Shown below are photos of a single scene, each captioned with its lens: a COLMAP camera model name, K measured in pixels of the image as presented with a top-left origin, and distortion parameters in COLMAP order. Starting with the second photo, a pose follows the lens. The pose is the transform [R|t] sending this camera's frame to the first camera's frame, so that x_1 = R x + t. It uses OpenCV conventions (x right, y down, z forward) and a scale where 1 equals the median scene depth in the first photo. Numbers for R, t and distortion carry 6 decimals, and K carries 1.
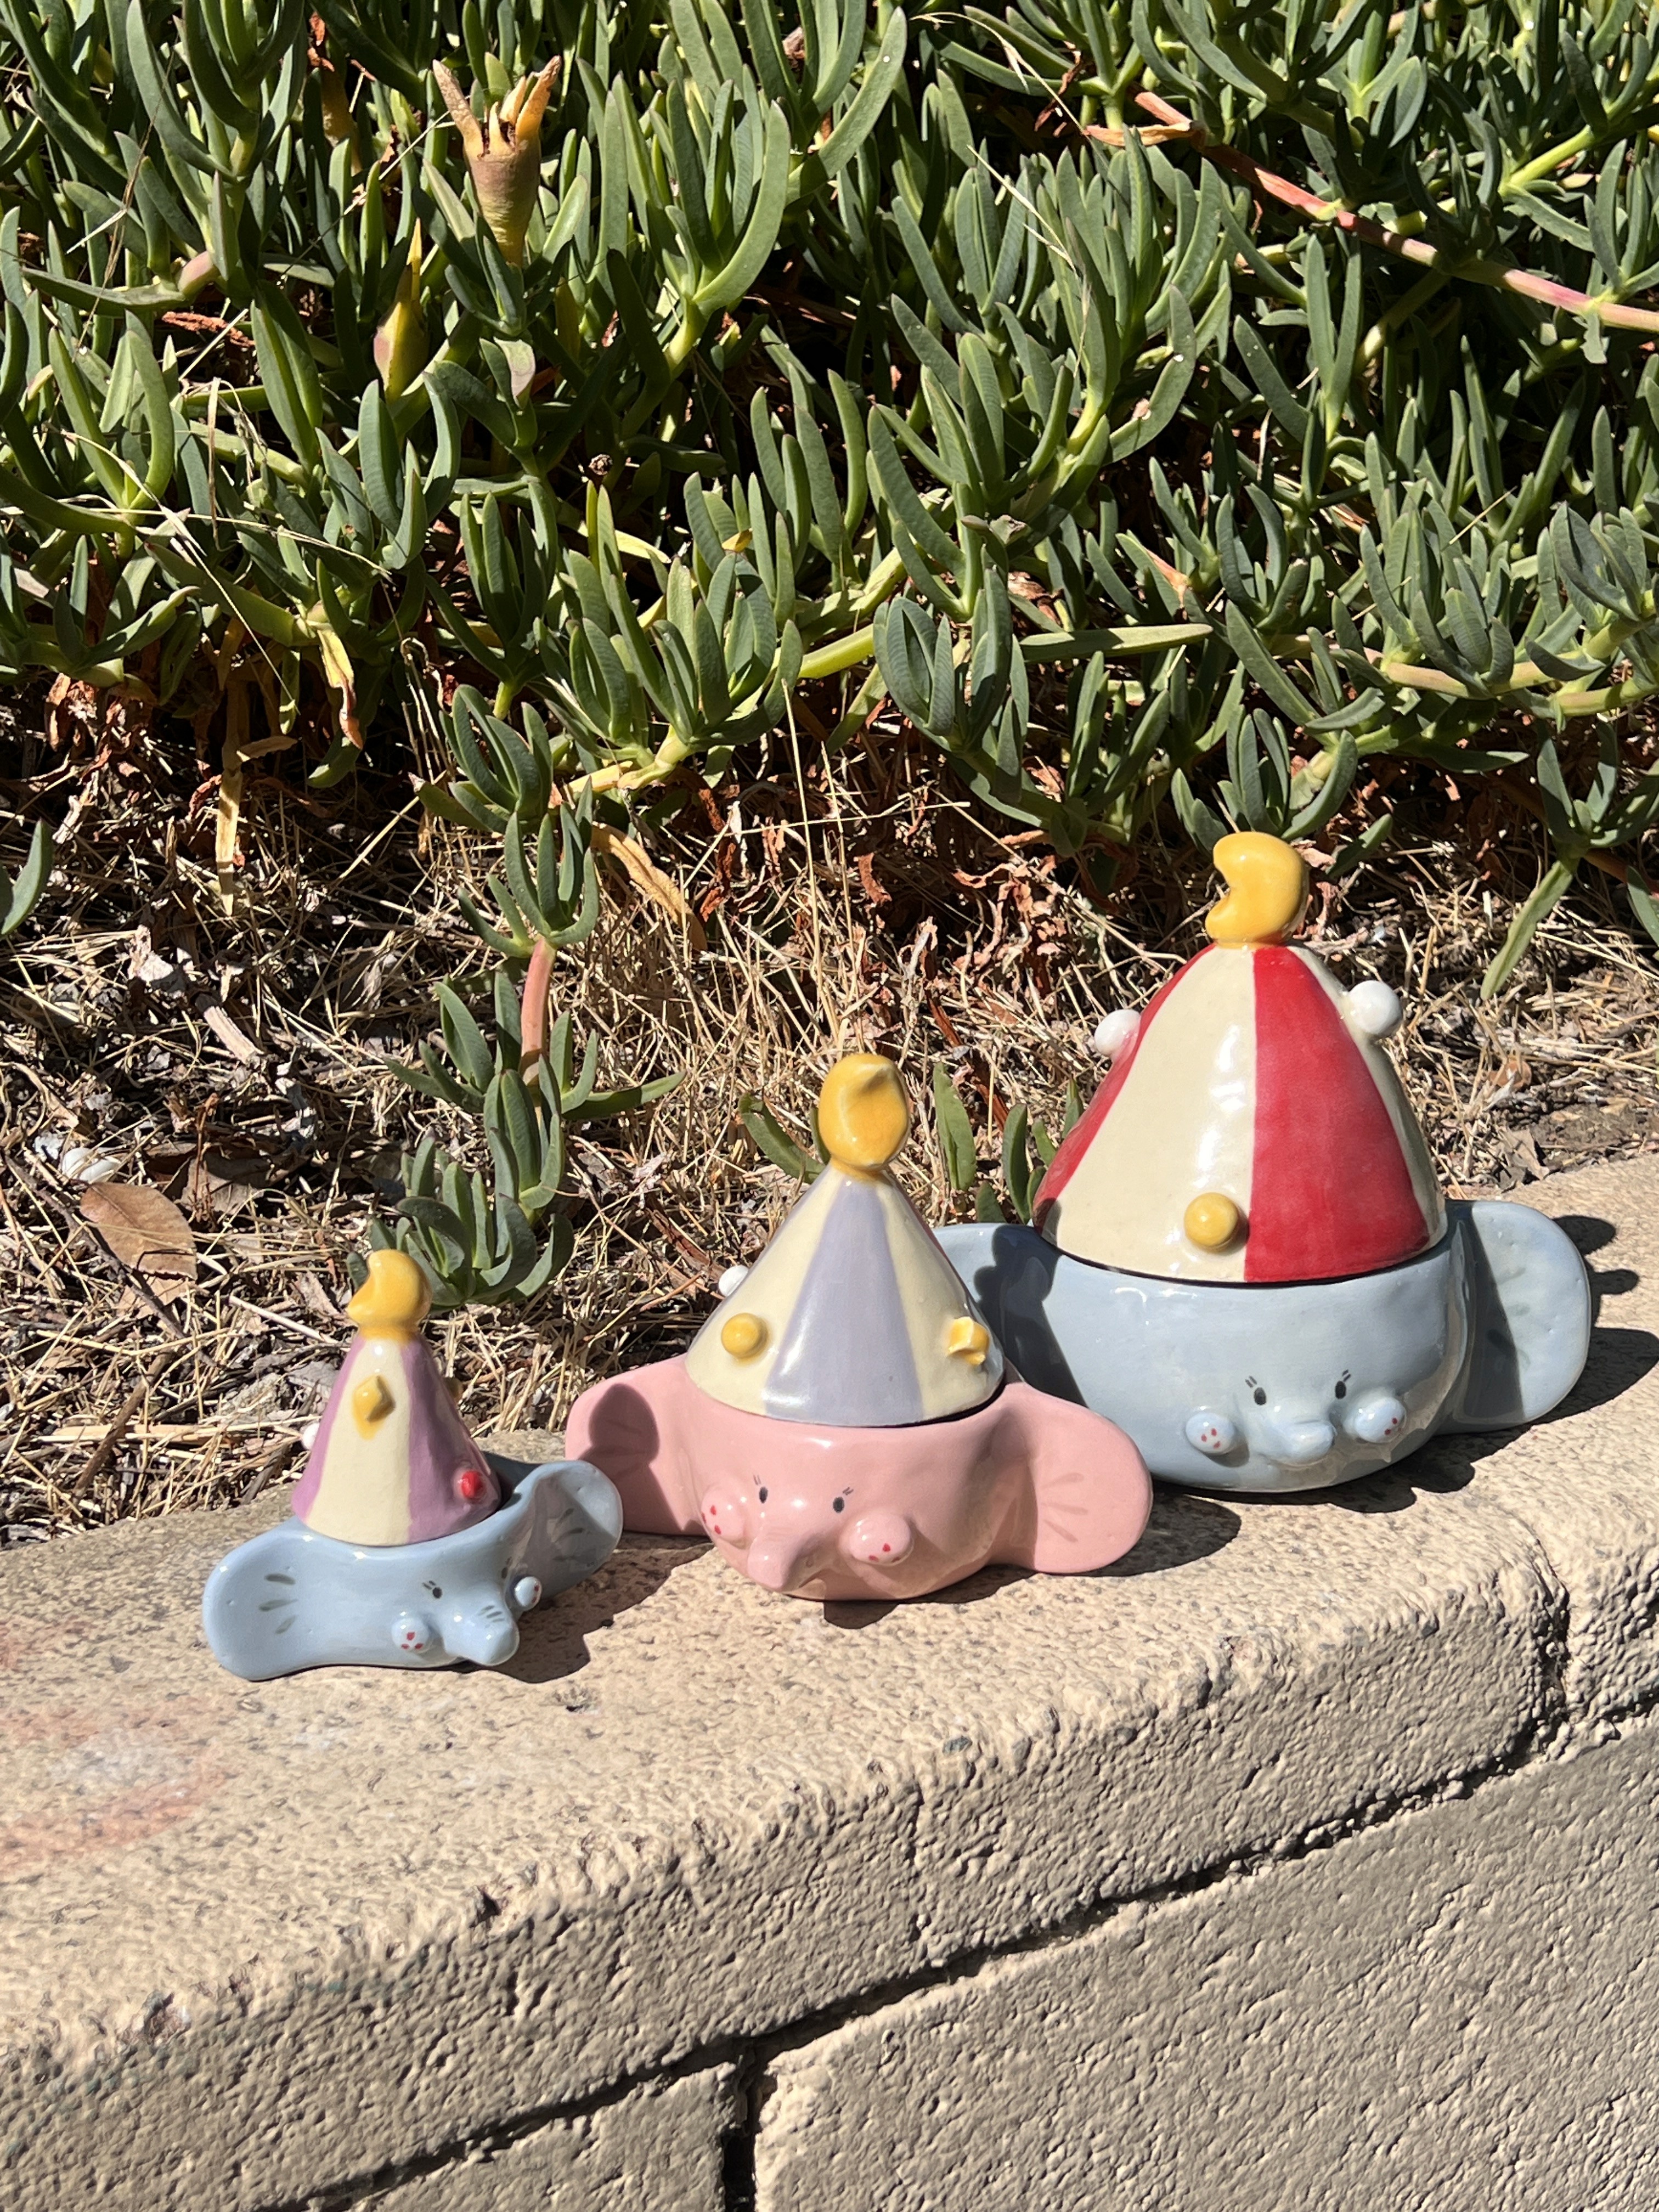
lens RADIAL K [[2879.8, 0, 832.3], [0, 2879.8, 1107.0], [0, 0, 1]] dist [0.091403, 0.000000]
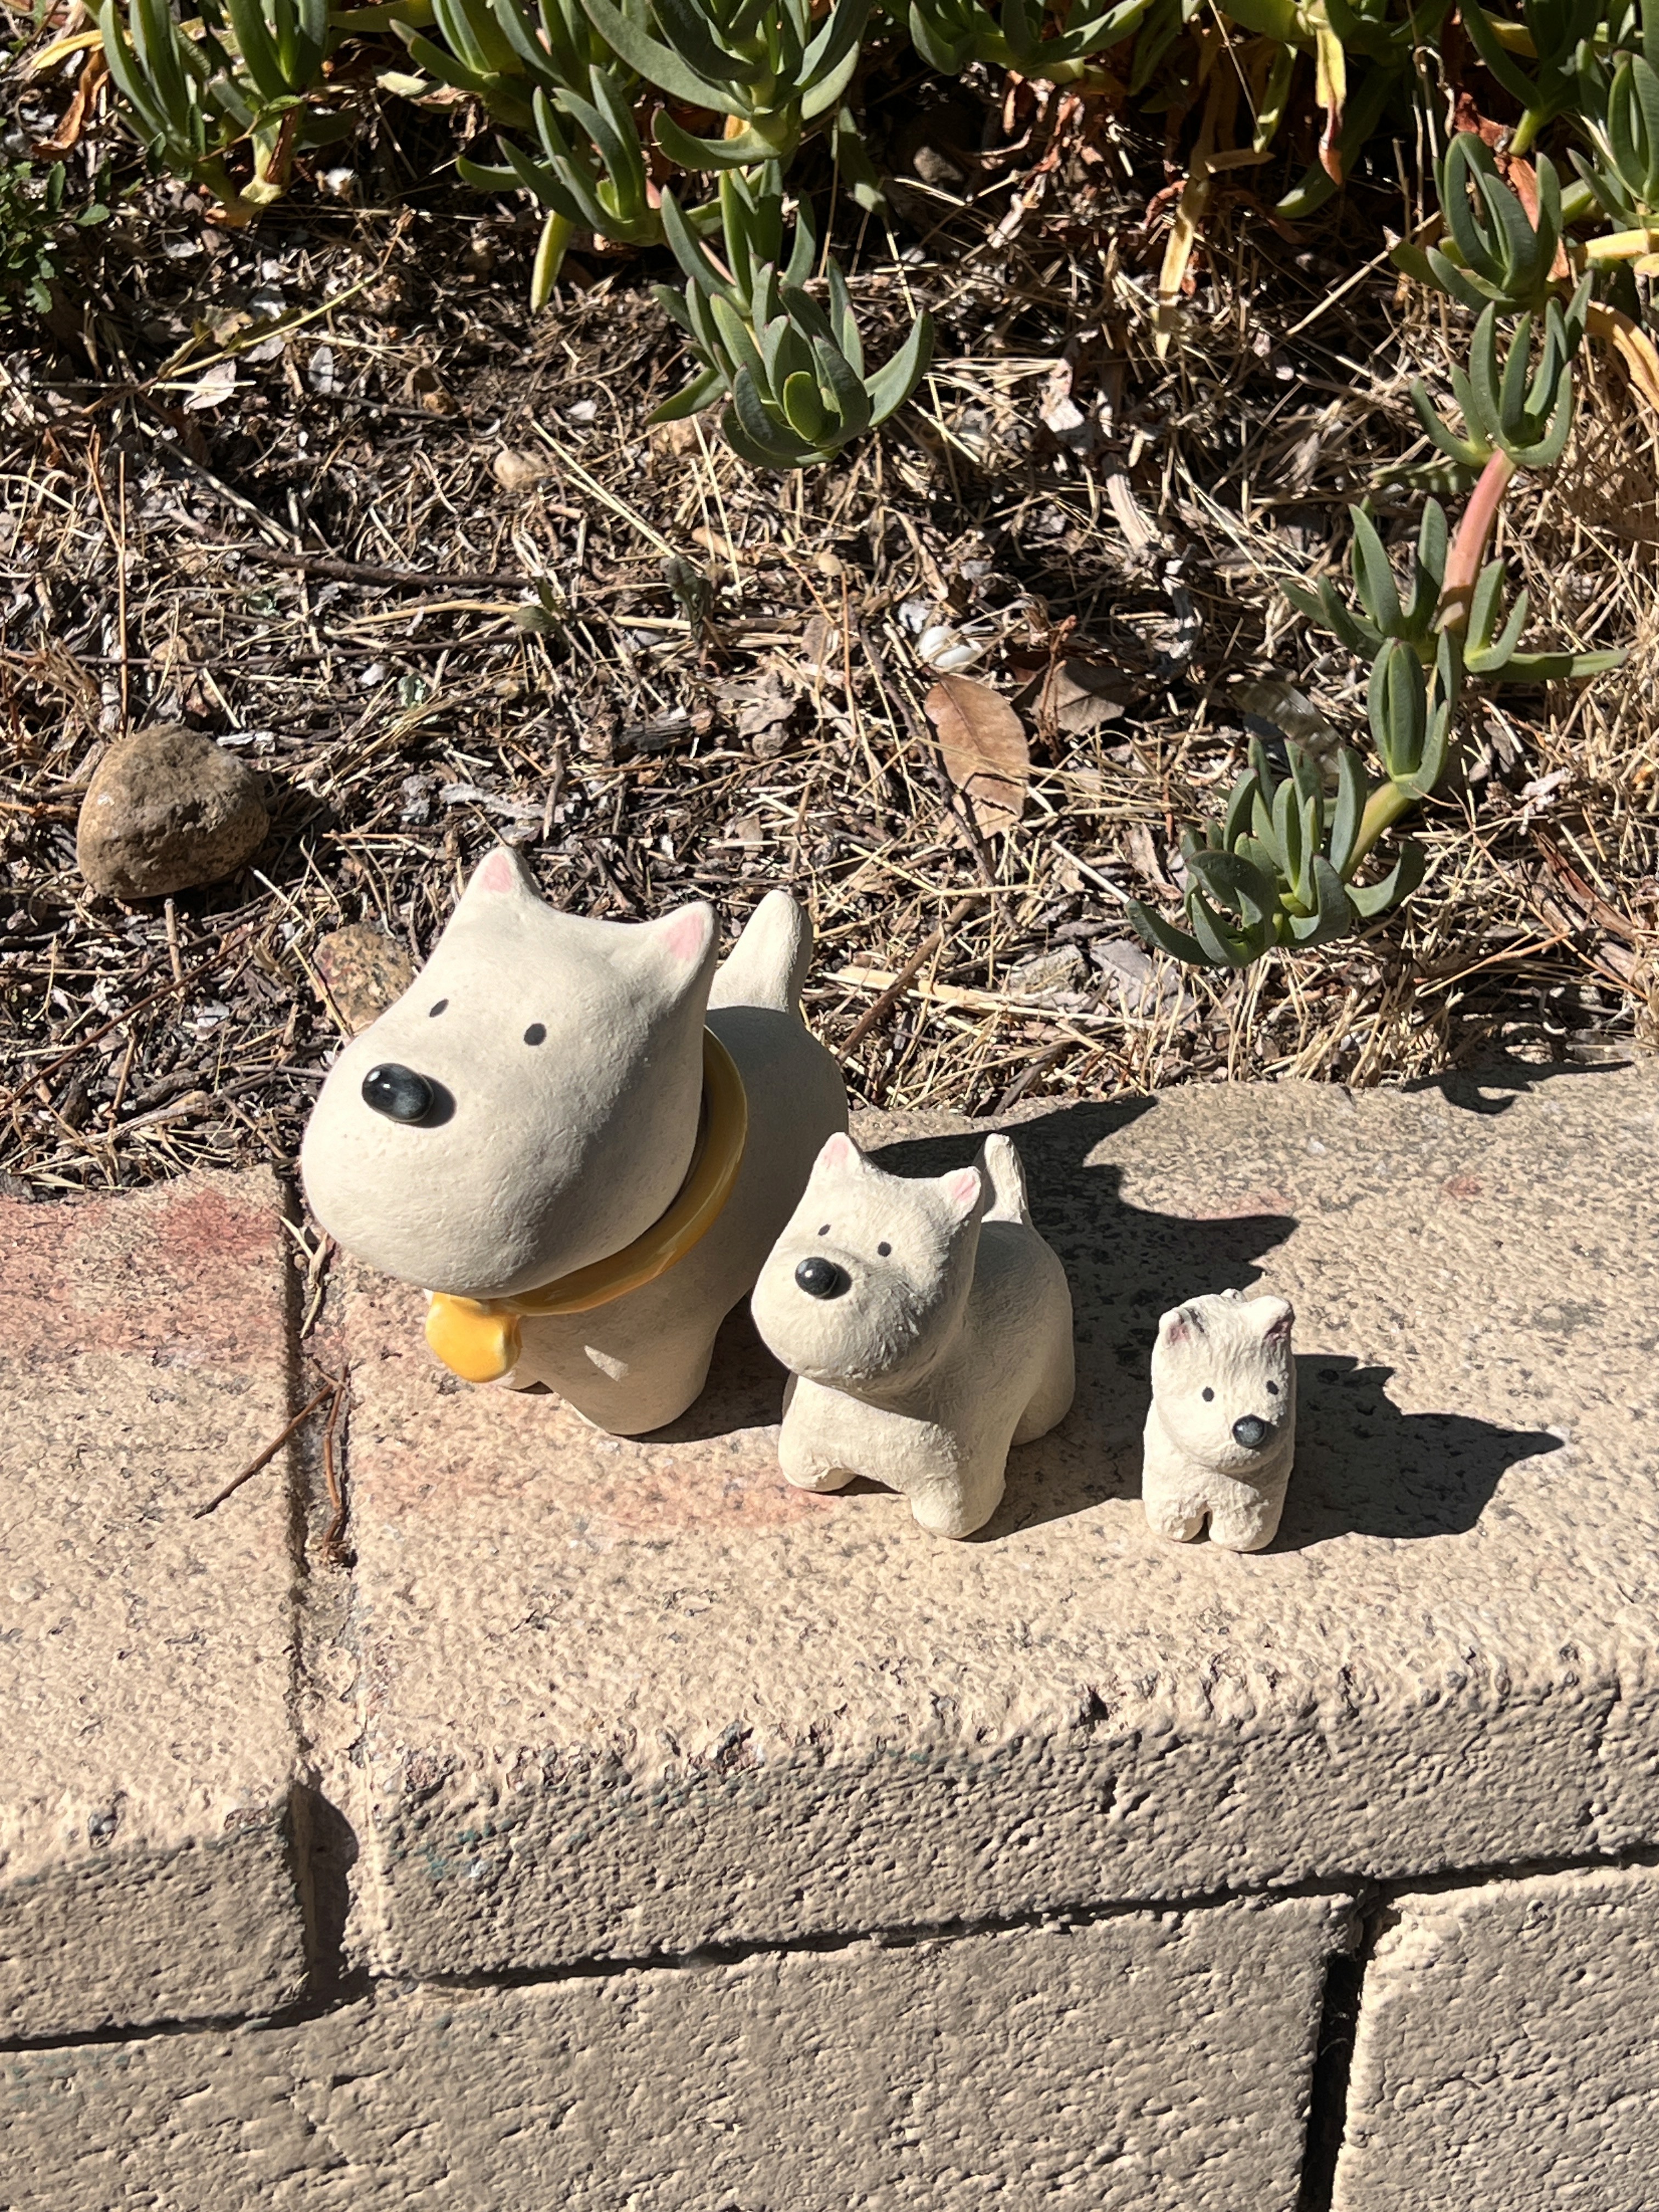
lens RADIAL K [[3003.4, 0, 829.1], [0, 3003.4, 1106.1], [0, 0, 1]] dist [0.053636, 0.000000]
pose [[0.924021, 0.220927, -0.312053, 0.043551], [-0.130750, 0.949541, 0.285091, -0.123233], [0.359291, -0.222629, 0.906281, 0.101369]]
